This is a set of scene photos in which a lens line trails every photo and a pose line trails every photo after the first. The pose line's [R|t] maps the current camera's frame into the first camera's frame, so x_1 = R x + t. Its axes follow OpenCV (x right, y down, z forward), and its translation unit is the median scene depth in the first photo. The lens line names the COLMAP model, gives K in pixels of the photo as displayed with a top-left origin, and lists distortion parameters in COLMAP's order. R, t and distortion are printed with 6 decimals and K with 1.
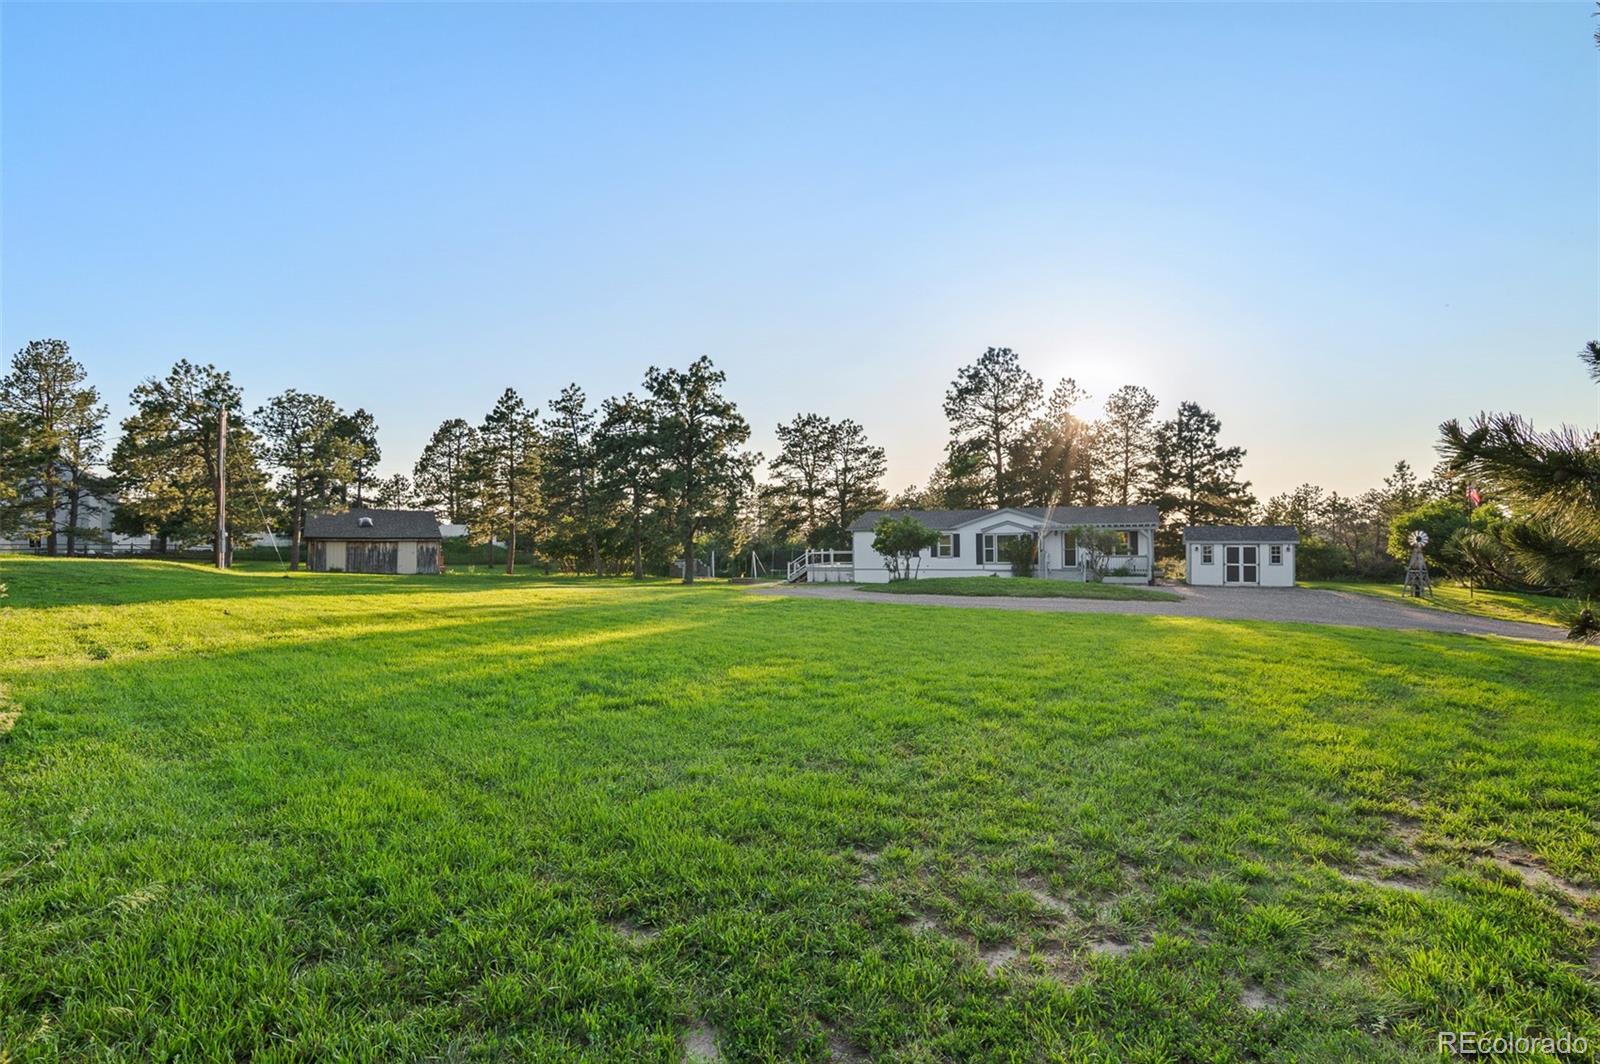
lens RADIAL K [[805.7, 0, 799.9], [0, 805.7, 537.0], [0, 0, 1]] dist [-0.015927, 0.000417]
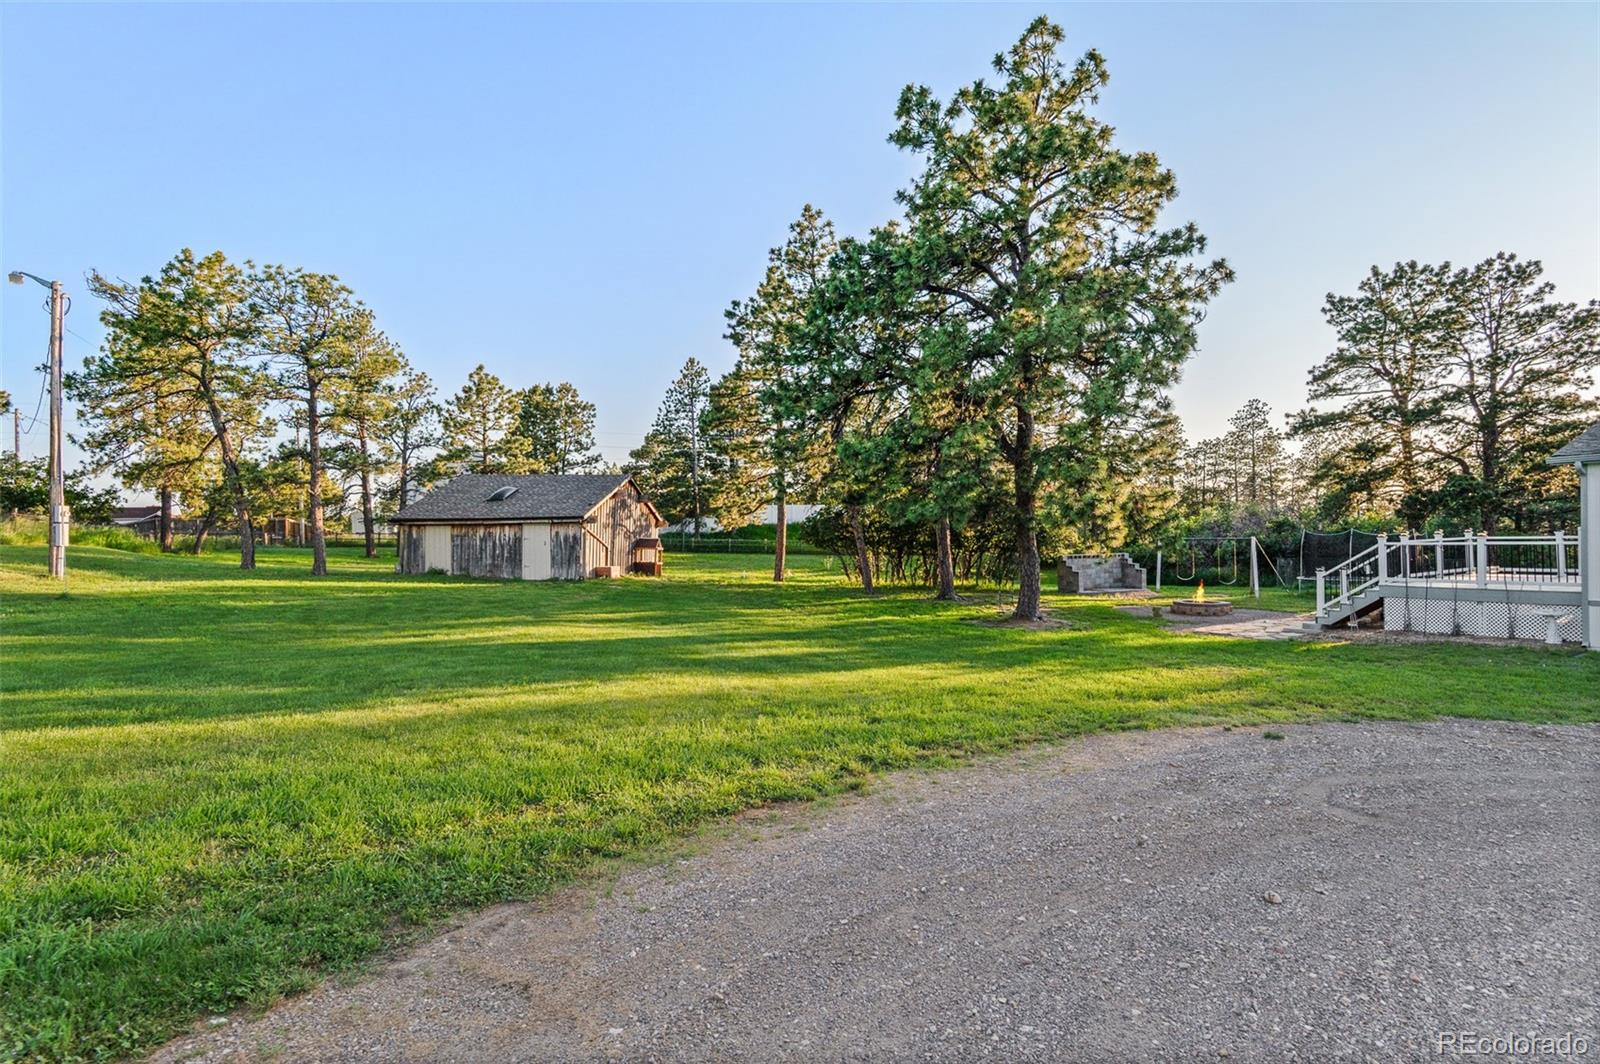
lens RADIAL K [[805.7, 0, 802.0], [0, 805.7, 535.2], [0, 0, 1]] dist [-0.015927, 0.000417]
pose [[0.802440, -0.006310, -0.596700, 0.008740], [0.015971, 0.999813, 0.010904, 0.006369], [0.596520, -0.018280, 0.802390, 0.391505]]
